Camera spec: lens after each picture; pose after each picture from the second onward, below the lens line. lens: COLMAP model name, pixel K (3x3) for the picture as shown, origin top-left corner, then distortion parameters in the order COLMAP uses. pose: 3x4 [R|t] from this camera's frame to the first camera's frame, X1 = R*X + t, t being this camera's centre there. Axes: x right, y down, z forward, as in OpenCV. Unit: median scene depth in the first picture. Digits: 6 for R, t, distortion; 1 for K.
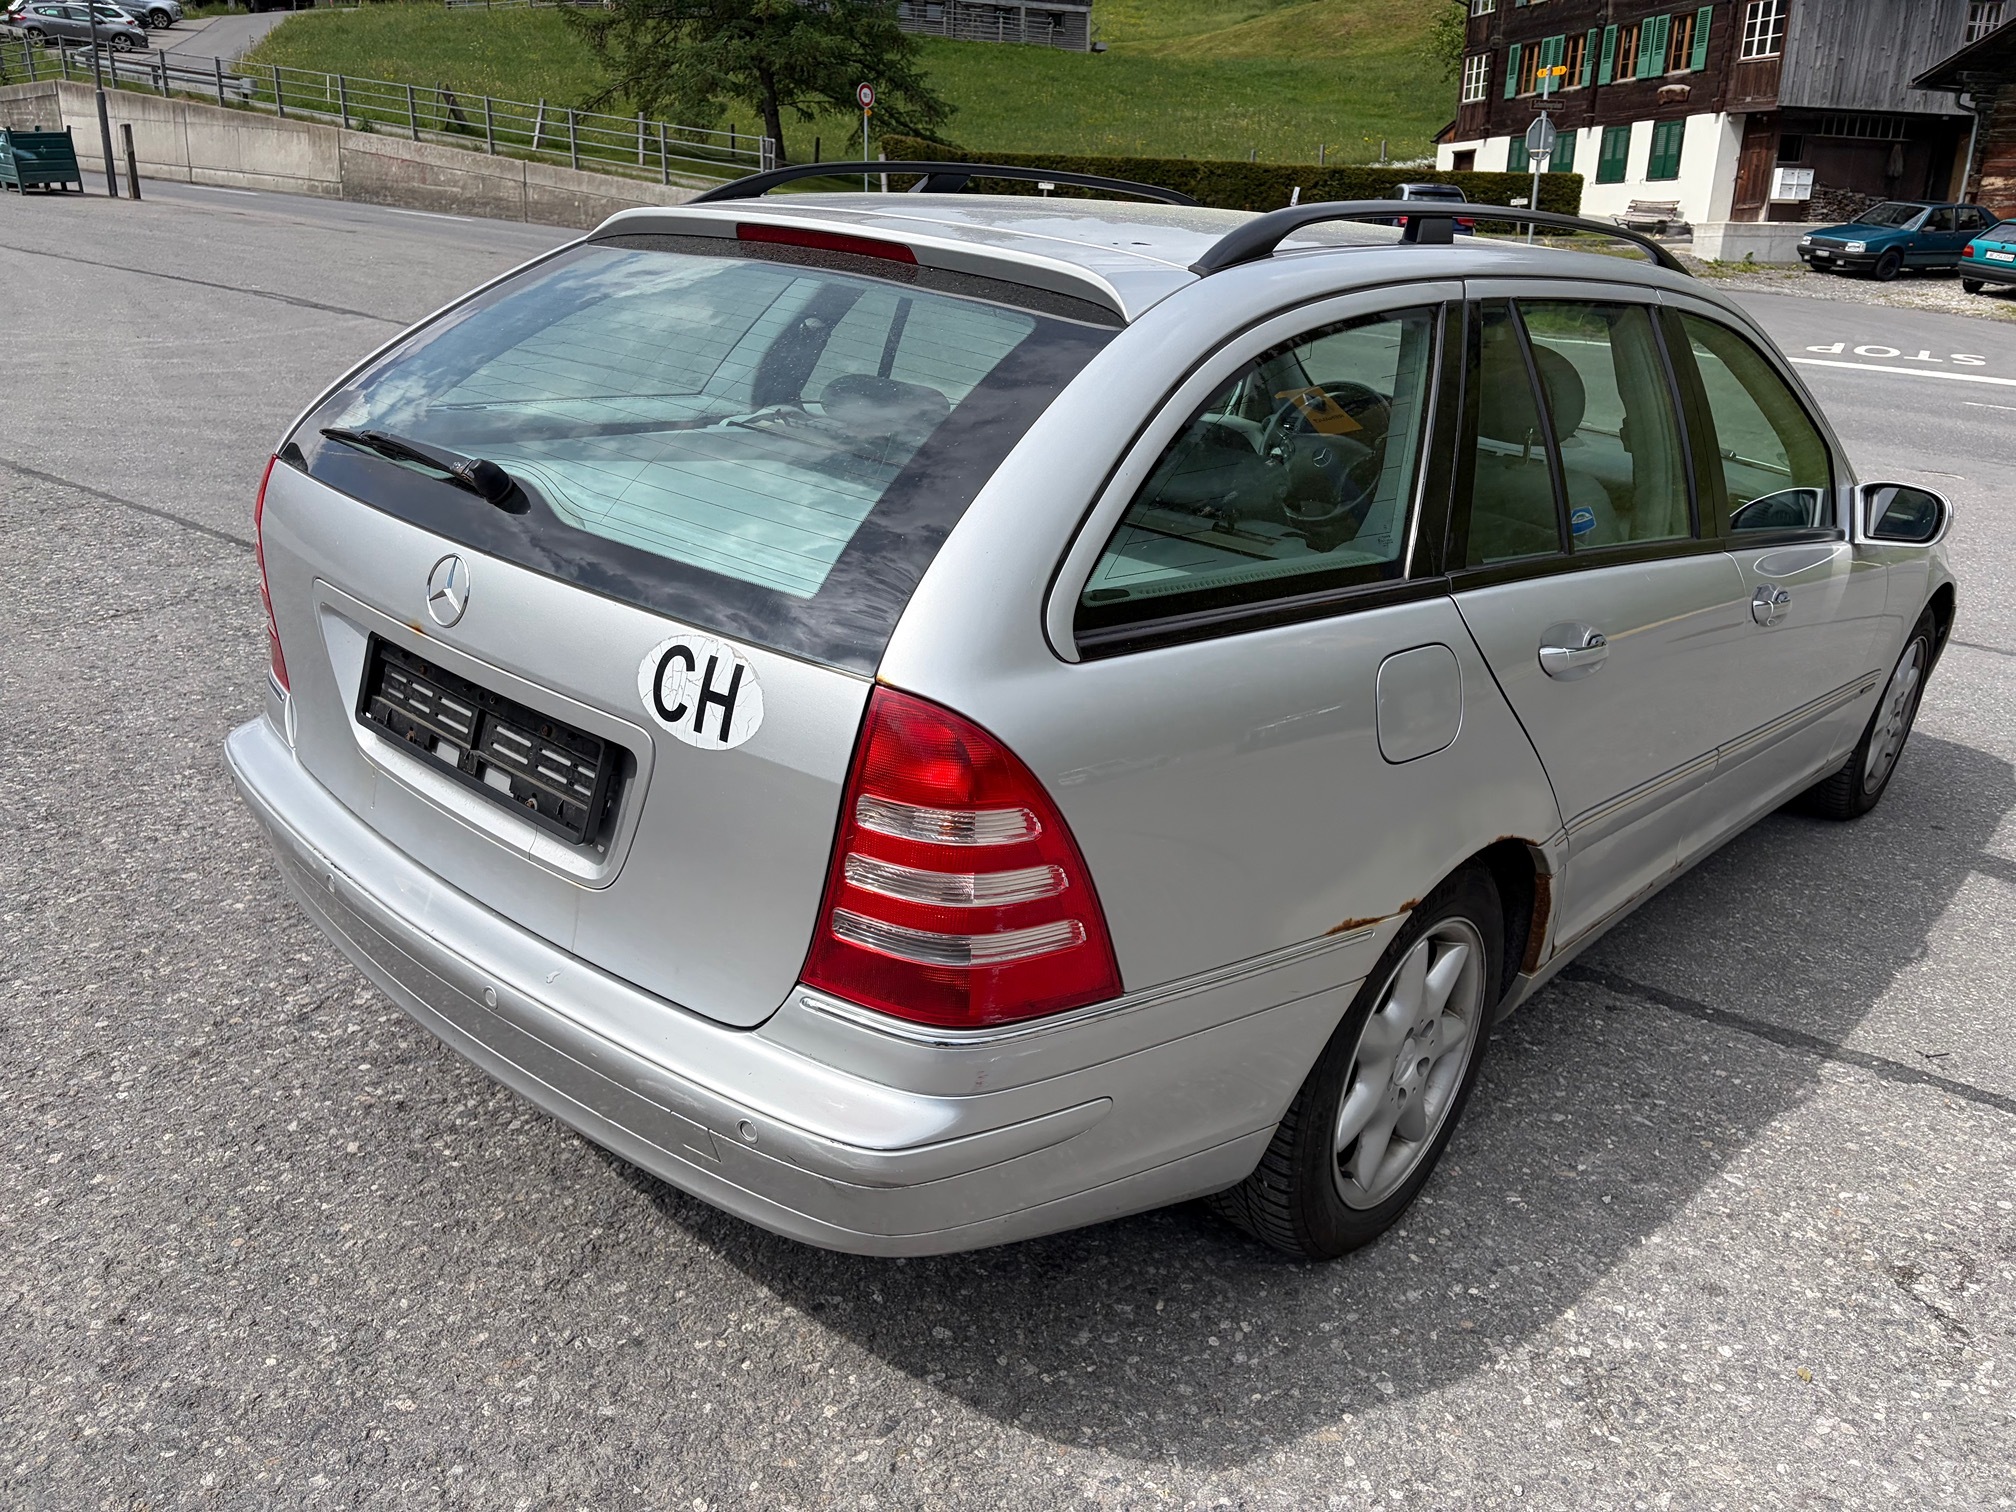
lens RADIAL K [[1567.6, 0, 1012.7], [0, 1567.6, 761.9], [0, 0, 1]] dist [0.035571, -0.036255]
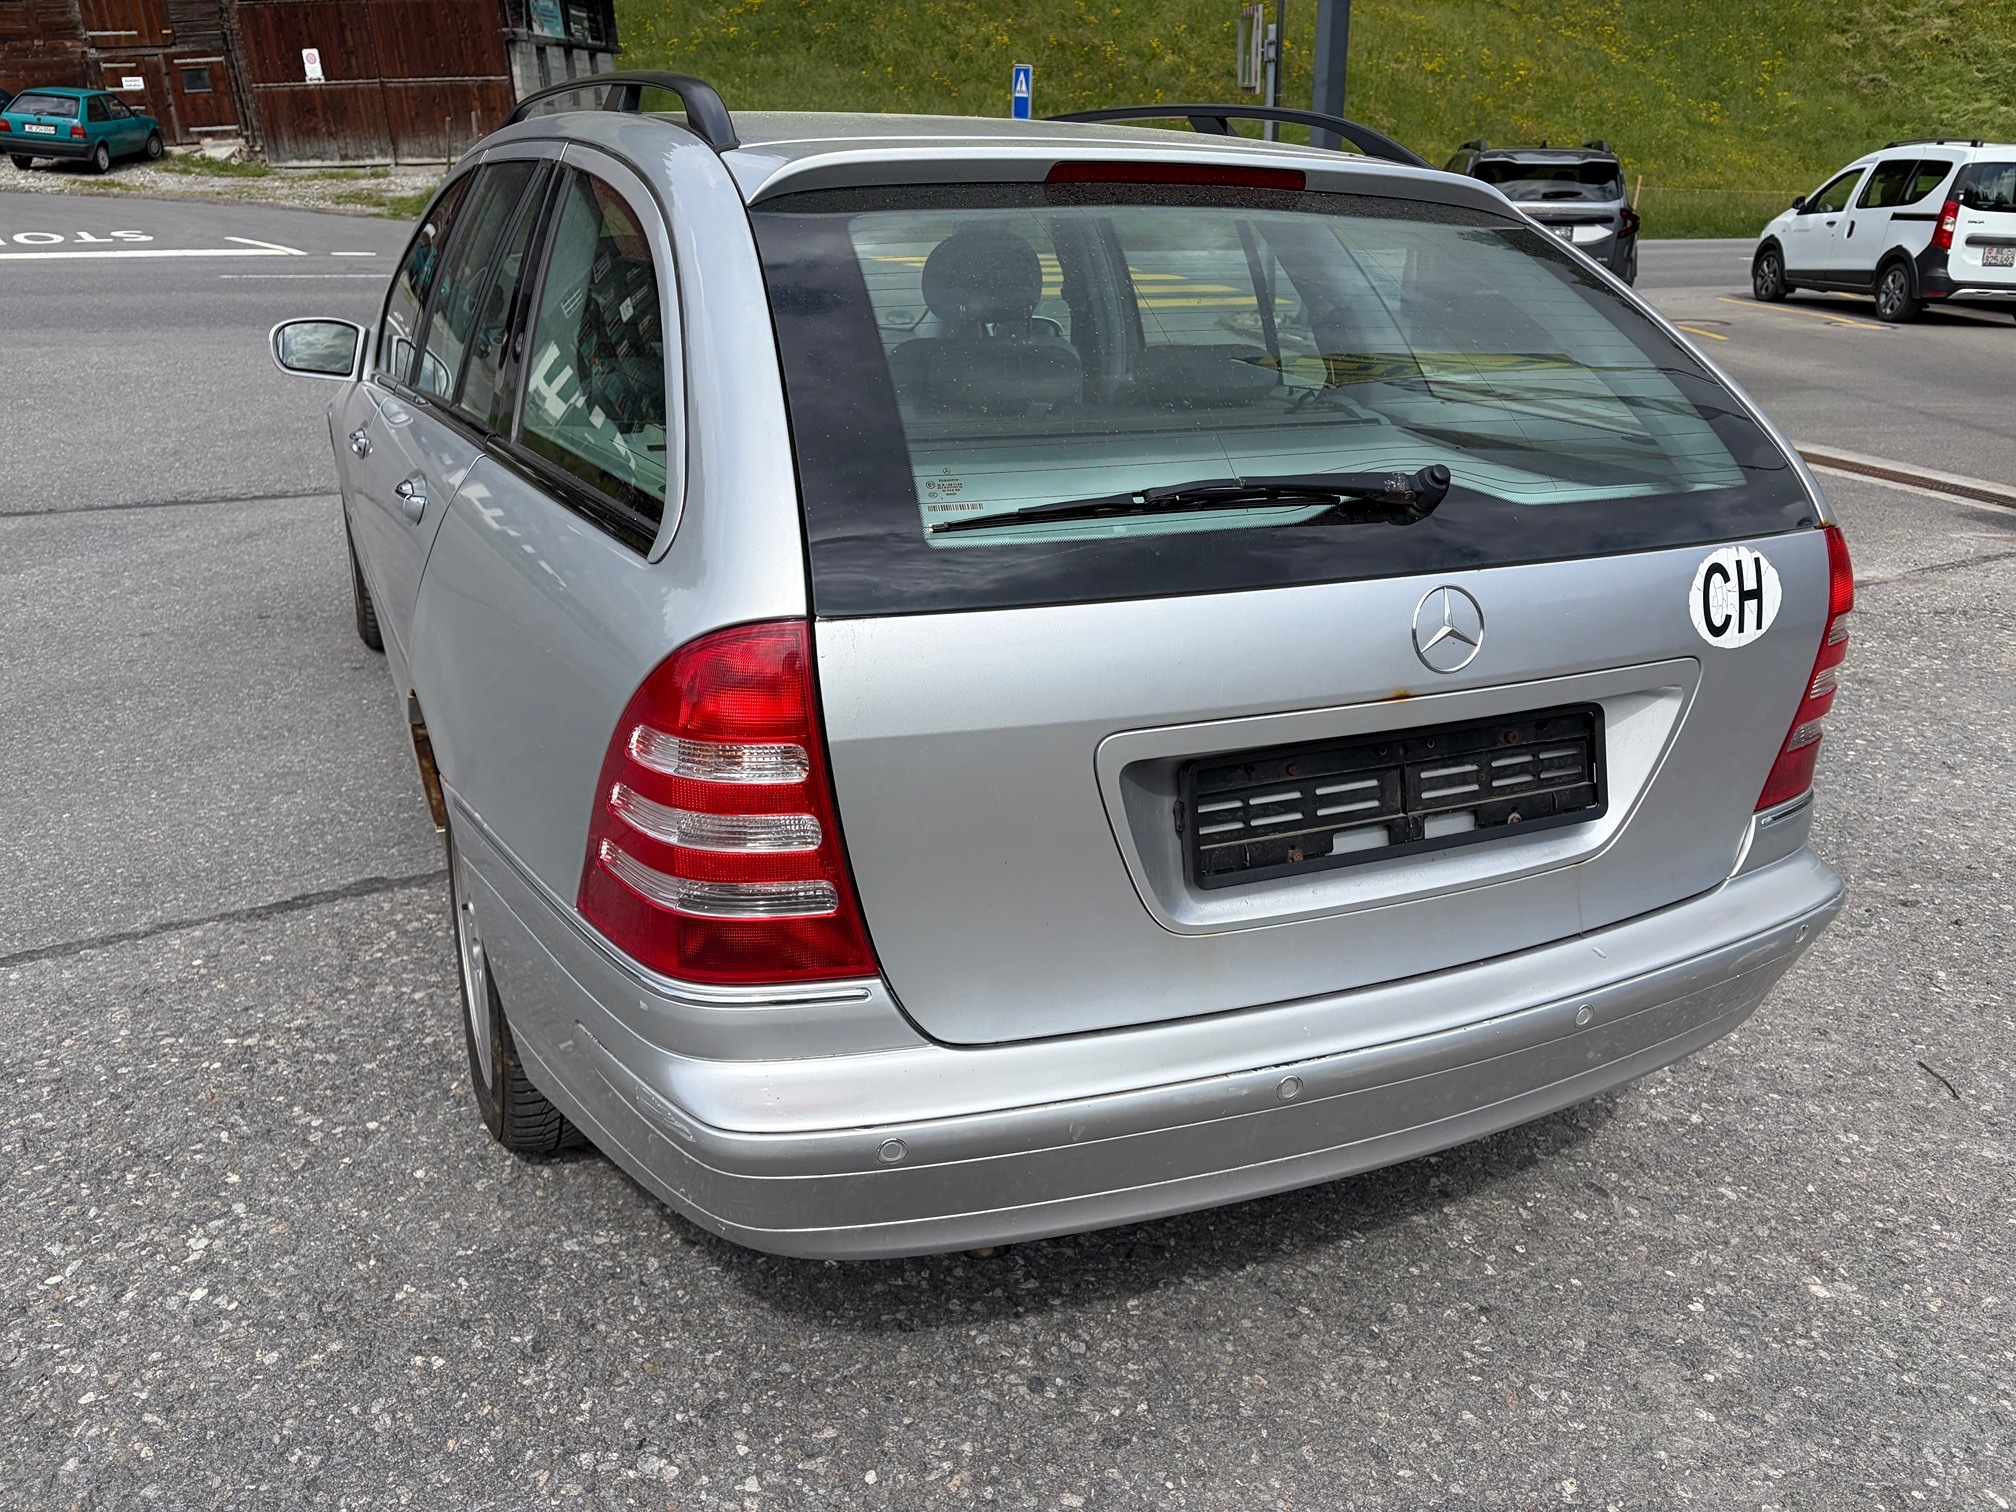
lens RADIAL K [[1567.6, 0, 1012.7], [0, 1567.6, 761.9], [0, 0, 1]] dist [0.035571, -0.036255]
pose [[0.380425, -0.384802, 0.840954, -1.096689], [0.320921, 0.907748, 0.270190, -0.321667], [-0.867345, 0.167093, 0.468821, 0.763844]]
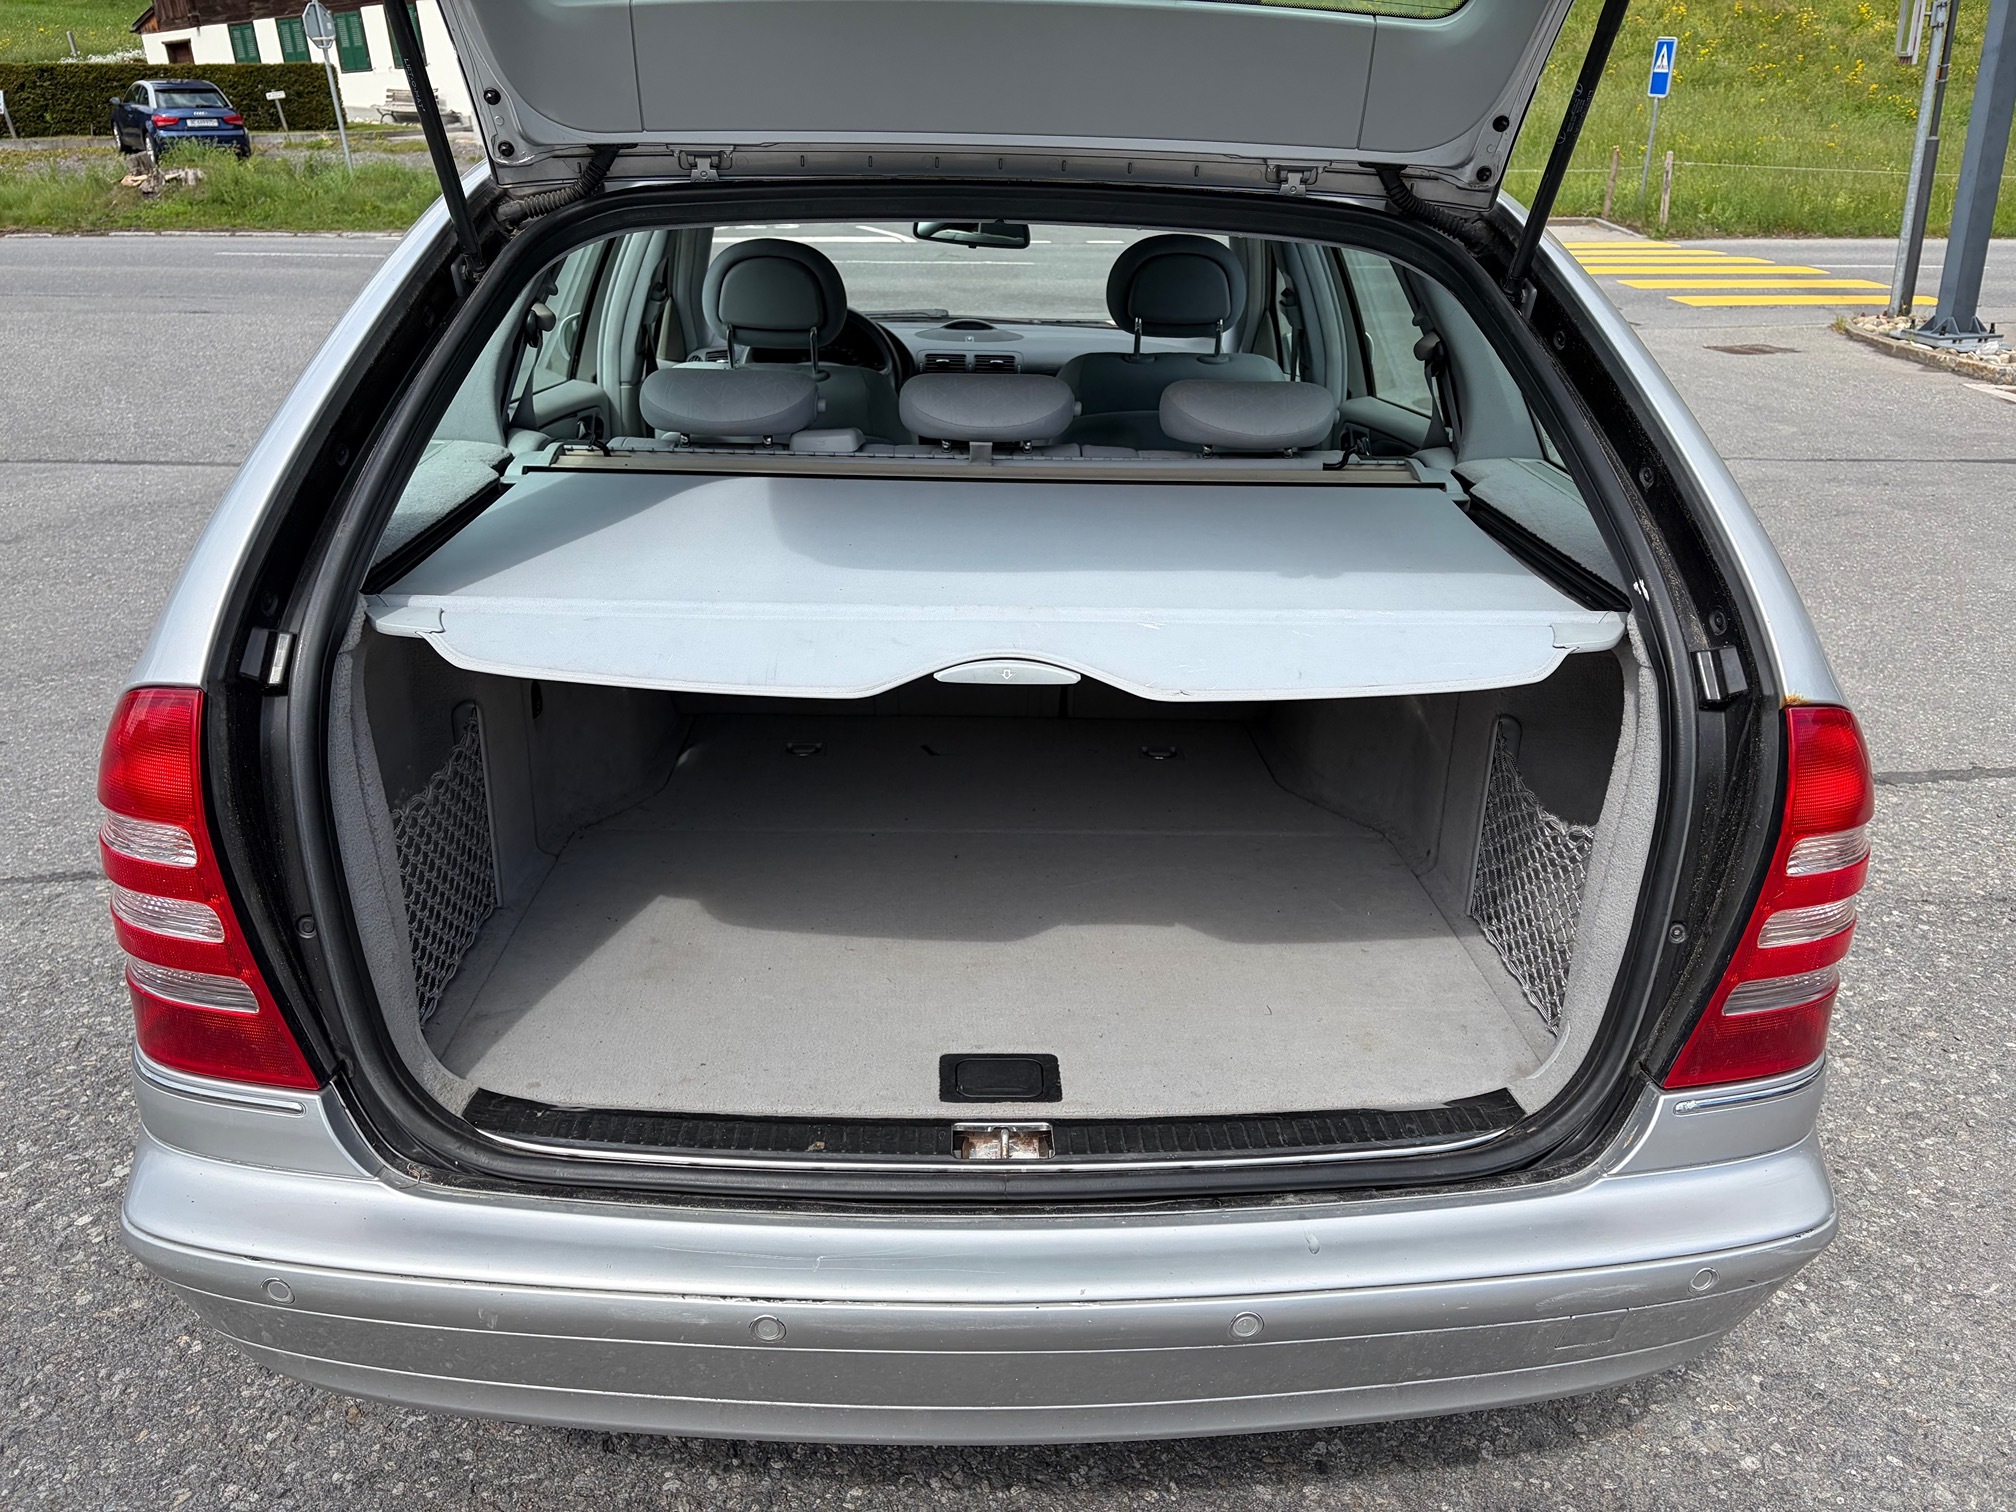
lens RADIAL K [[1524.3, 0, 1008.0], [0, 1524.3, 756.0], [0, 0, 1]] dist [0.119194, -0.147663]
pose [[0.713114, -0.315852, 0.625864, -0.686938], [0.276897, 0.947068, 0.162453, -0.207430], [-0.644047, 0.057453, 0.762826, 0.485584]]
